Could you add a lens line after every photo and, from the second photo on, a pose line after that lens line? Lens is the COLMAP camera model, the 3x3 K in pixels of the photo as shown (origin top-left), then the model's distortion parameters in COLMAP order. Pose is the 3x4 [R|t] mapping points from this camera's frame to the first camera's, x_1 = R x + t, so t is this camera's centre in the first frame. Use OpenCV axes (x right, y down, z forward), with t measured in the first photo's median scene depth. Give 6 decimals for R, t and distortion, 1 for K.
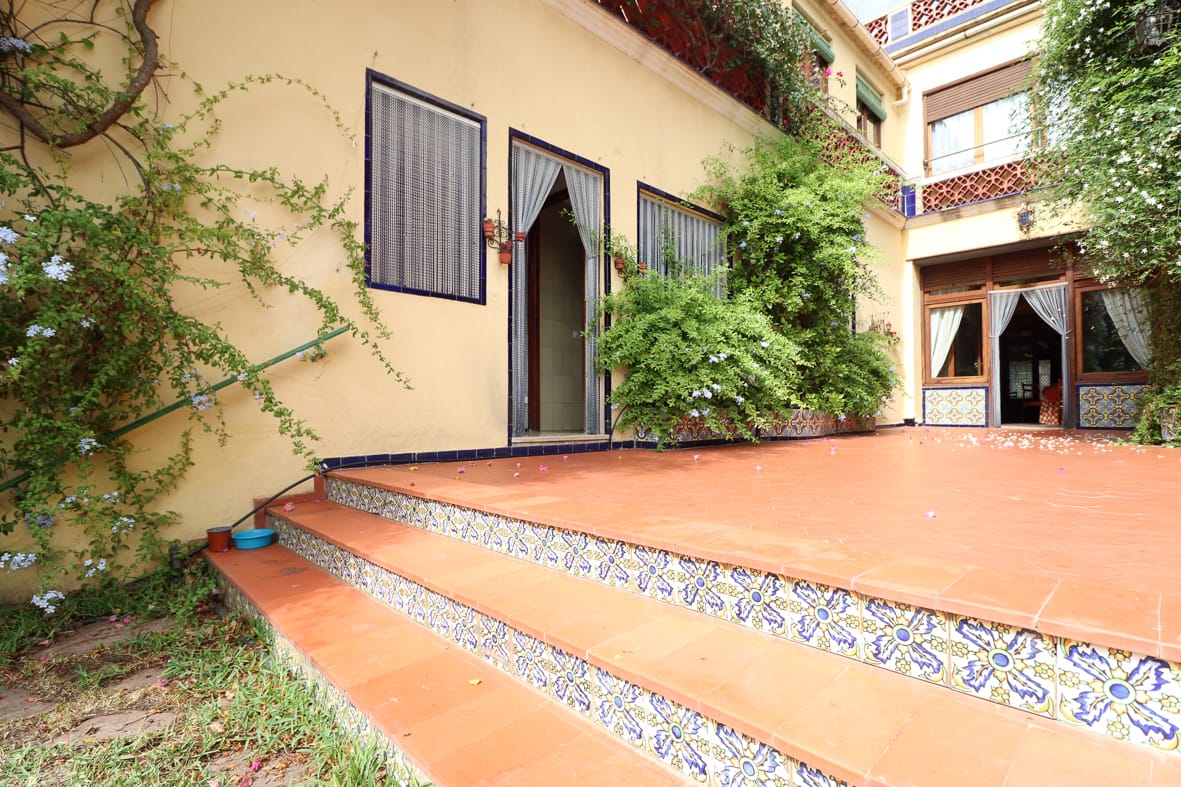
lens RADIAL K [[569.2, 0, 590.5], [0, 569.2, 393.5], [0, 0, 1]] dist [-0.002182, -0.000677]
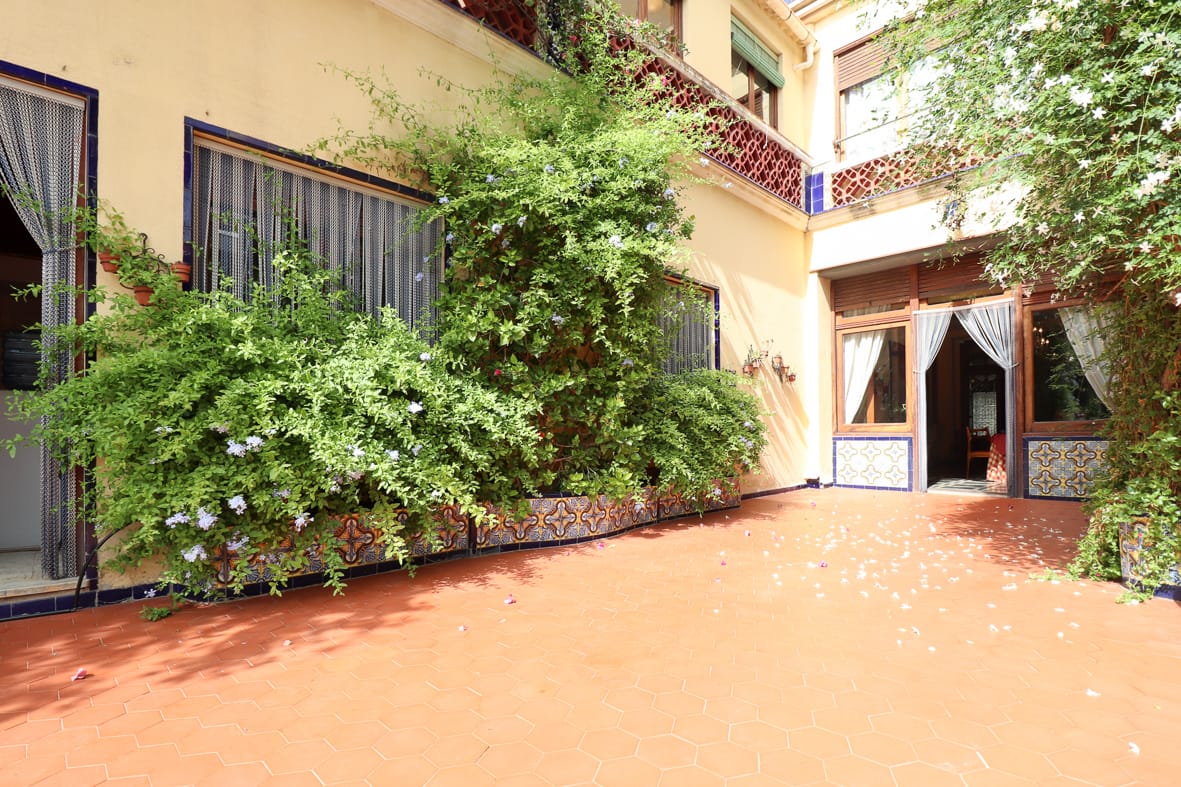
lens RADIAL K [[556.7, 0, 588.9], [0, 556.7, 426.7], [0, 0, 1]] dist [-0.004382, -0.000893]
pose [[0.999935, -0.006761, -0.009157, 0.275616], [0.006917, 0.999828, 0.017202, -0.042301], [0.009039, -0.017264, 0.999810, 0.256068]]
